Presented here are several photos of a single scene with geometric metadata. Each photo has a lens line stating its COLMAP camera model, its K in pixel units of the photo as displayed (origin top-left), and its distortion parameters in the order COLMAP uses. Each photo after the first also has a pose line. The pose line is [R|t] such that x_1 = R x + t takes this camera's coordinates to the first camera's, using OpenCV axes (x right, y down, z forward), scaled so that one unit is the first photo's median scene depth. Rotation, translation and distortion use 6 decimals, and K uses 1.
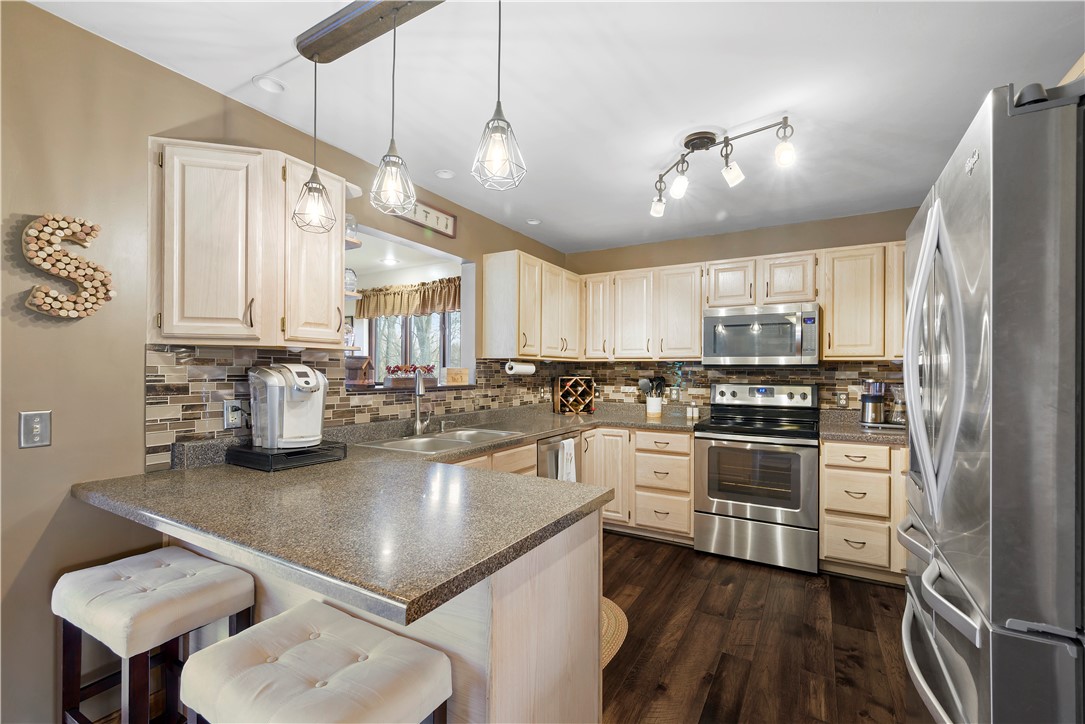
lens RADIAL K [[467.6, 0, 540.9], [0, 467.6, 369.1], [0, 0, 1]] dist [-0.000050, -0.000041]
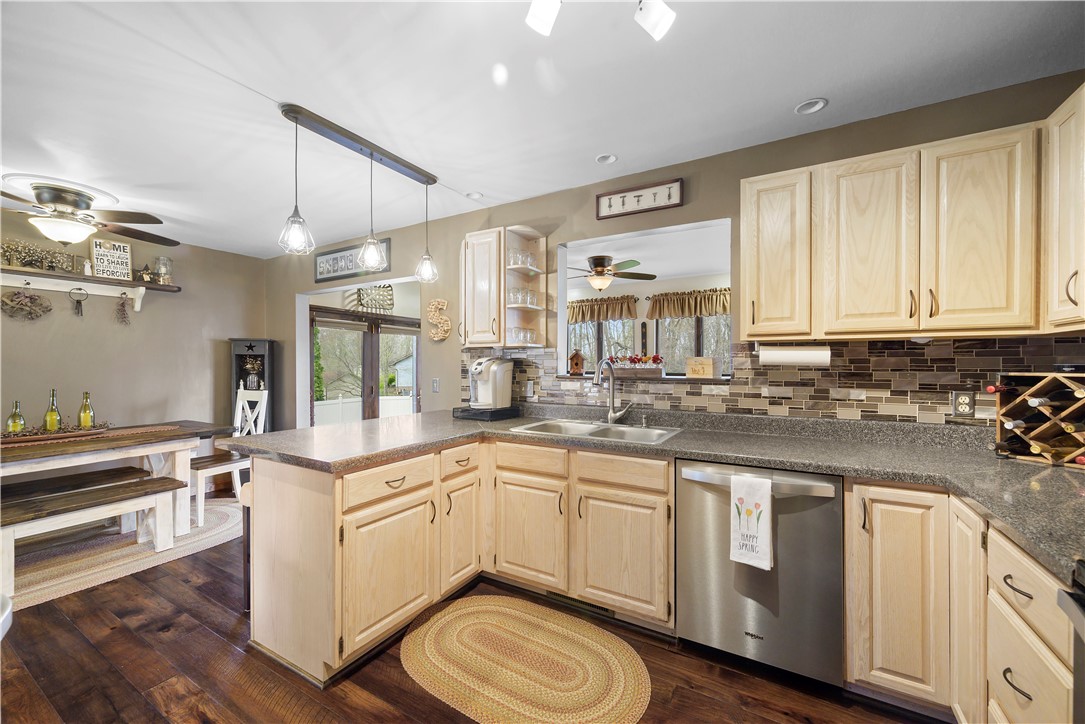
lens RADIAL K [[425.6, 0, 540.8], [0, 425.6, 362.3], [0, 0, 1]] dist [0.000053, 0.000498]
pose [[0.005784, -0.003718, -0.999976, 0.528604], [0.006355, 0.999973, -0.003681, 0.006905], [0.999963, -0.006334, 0.005807, 0.663964]]
